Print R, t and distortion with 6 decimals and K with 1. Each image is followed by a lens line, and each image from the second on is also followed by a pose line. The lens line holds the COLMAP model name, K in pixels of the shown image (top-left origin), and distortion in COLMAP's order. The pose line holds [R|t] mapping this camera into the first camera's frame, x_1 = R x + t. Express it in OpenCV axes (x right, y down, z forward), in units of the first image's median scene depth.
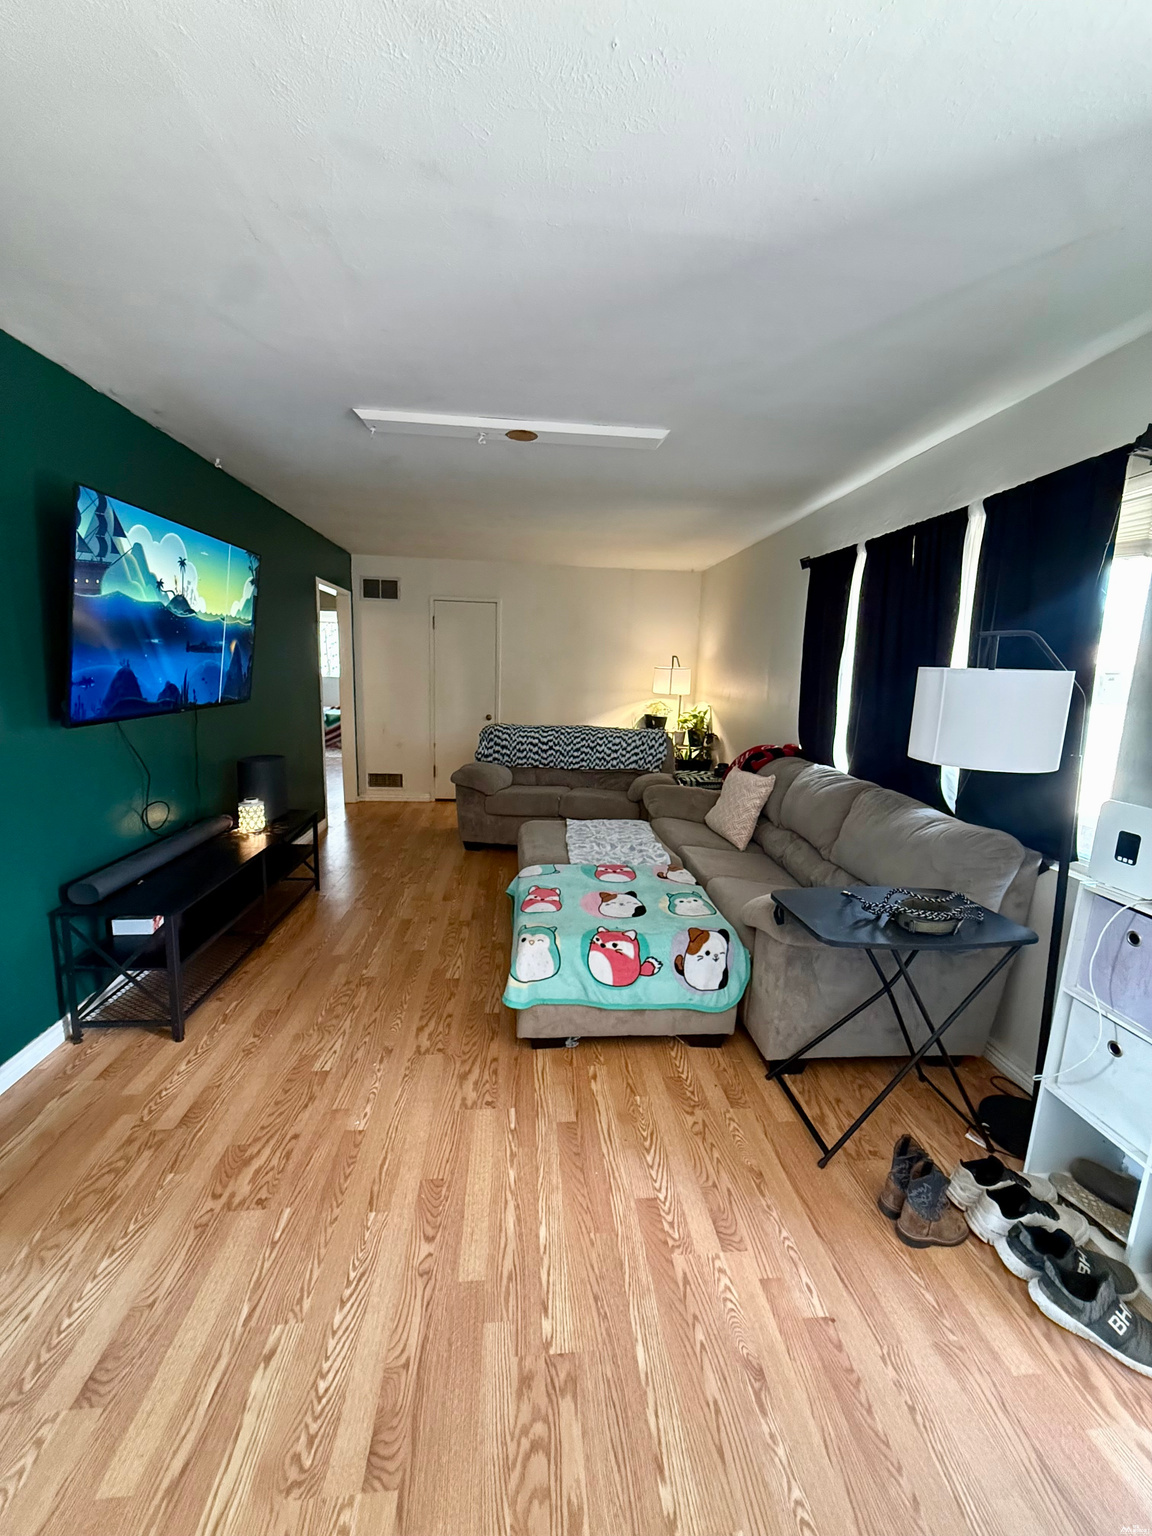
lens RADIAL K [[613.2, 0, 576.0], [0, 613.2, 768.0], [0, 0, 1]] dist [-0.001515, 0.000483]
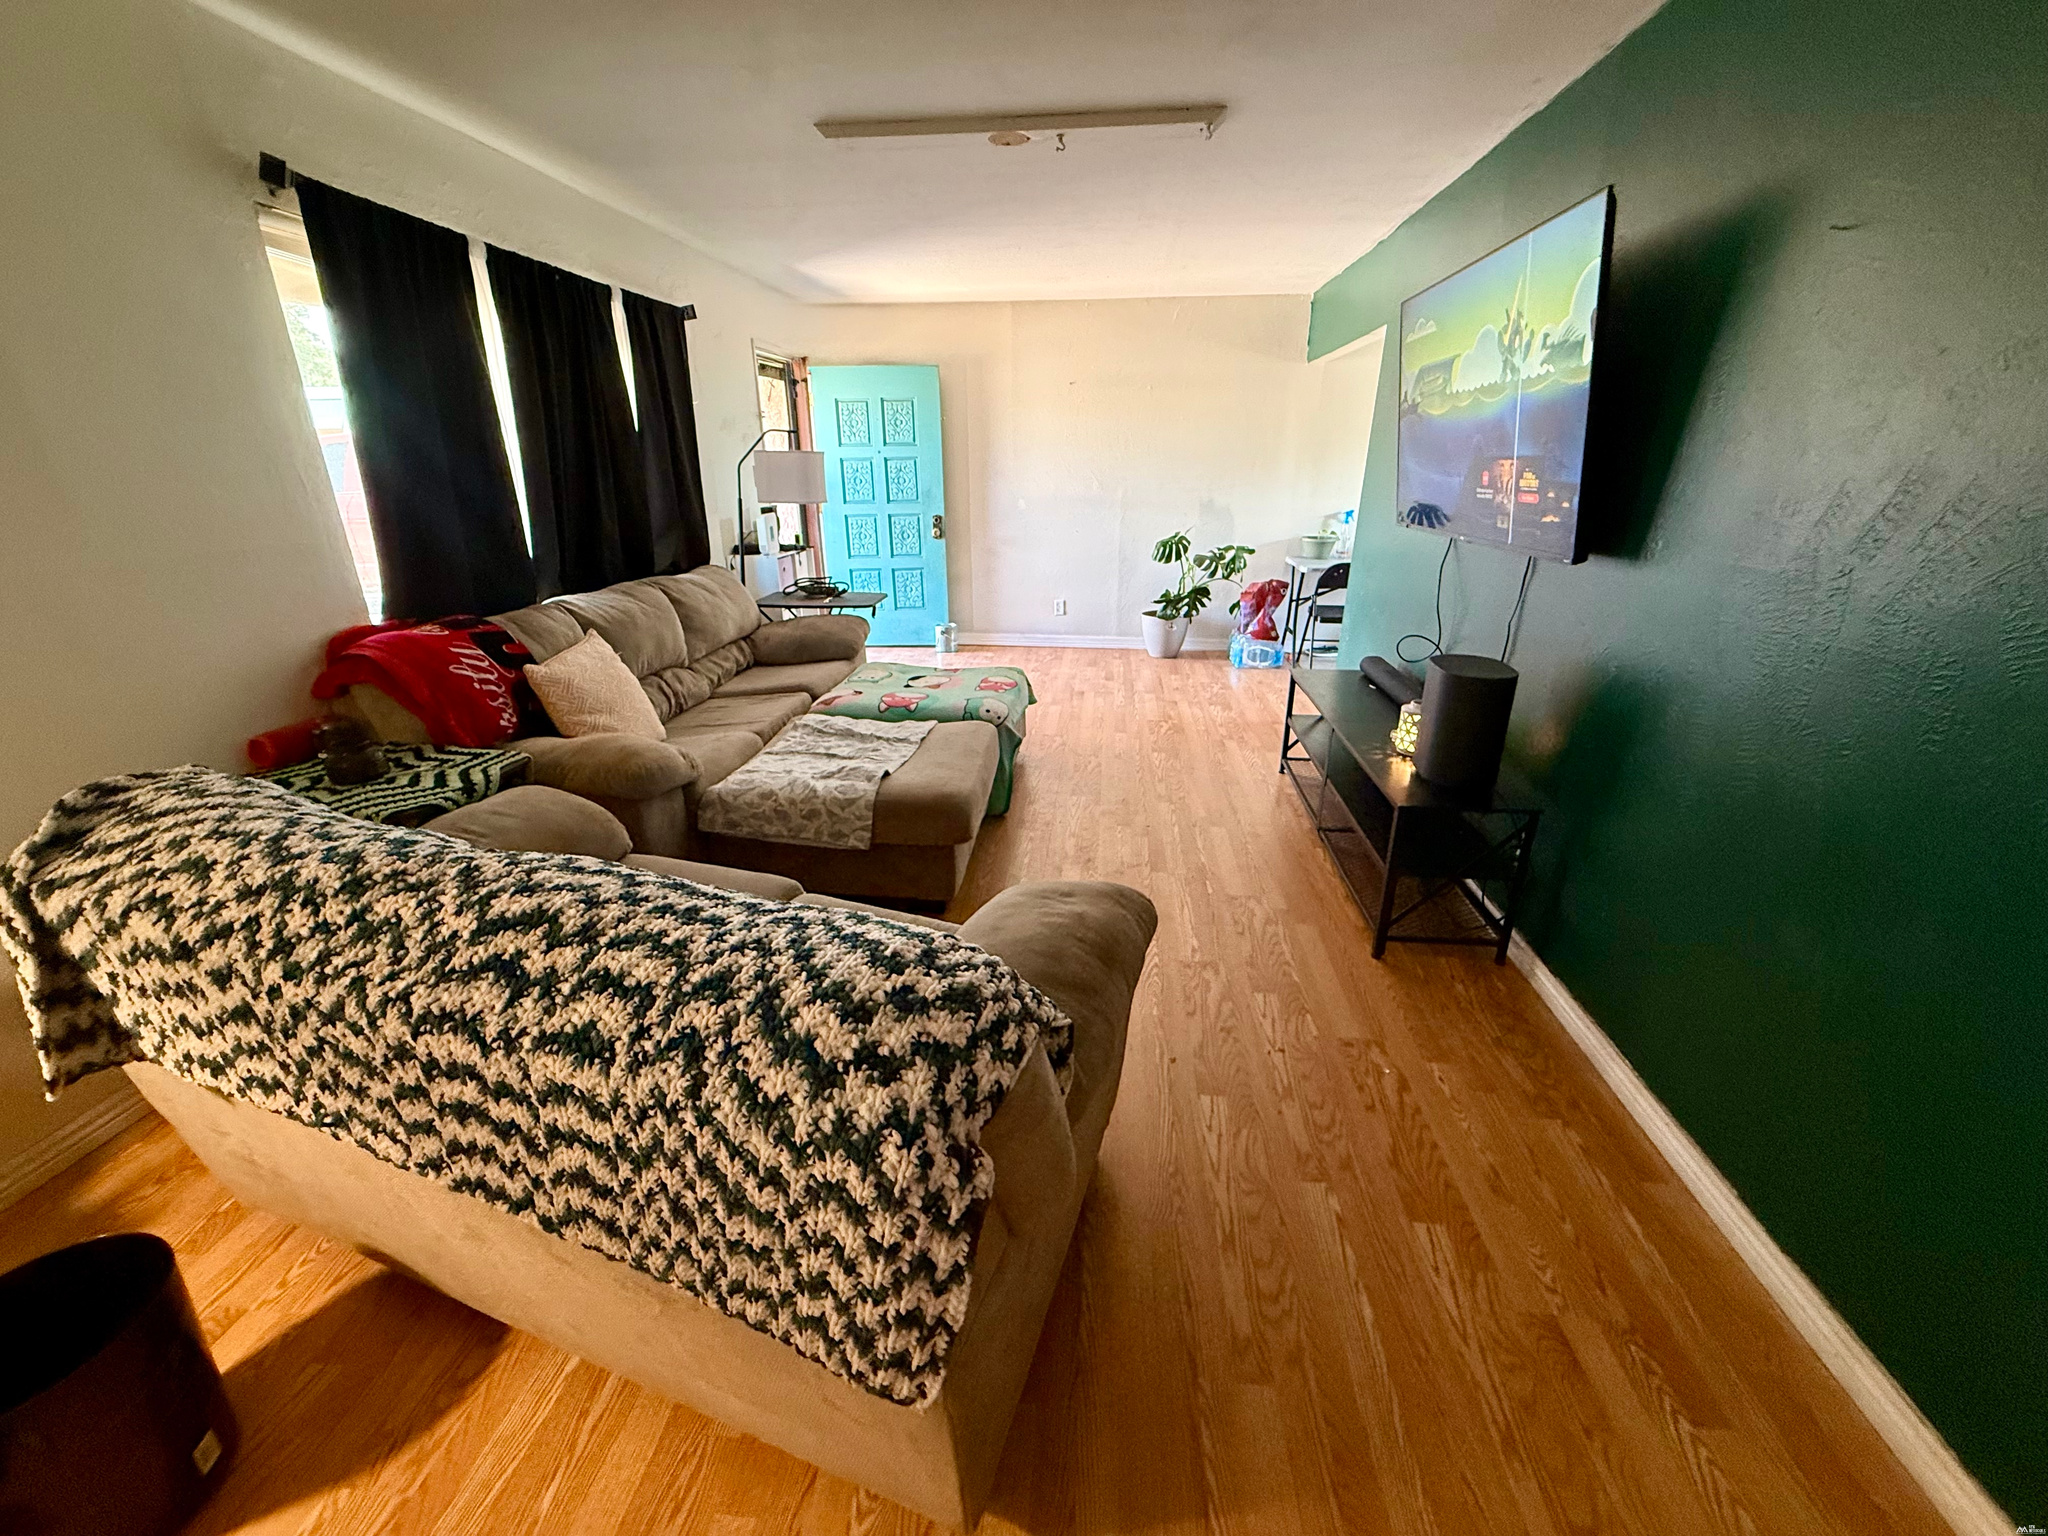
lens RADIAL K [[817.7, 0, 1017.1], [0, 817.7, 767.1], [0, 0, 1]] dist [-0.001515, 0.000483]
pose [[-0.978087, -0.099352, 0.182960, -0.510601], [0.006729, 0.863248, 0.504736, -0.523089], [-0.208086, 0.494907, -0.843663, 3.115705]]
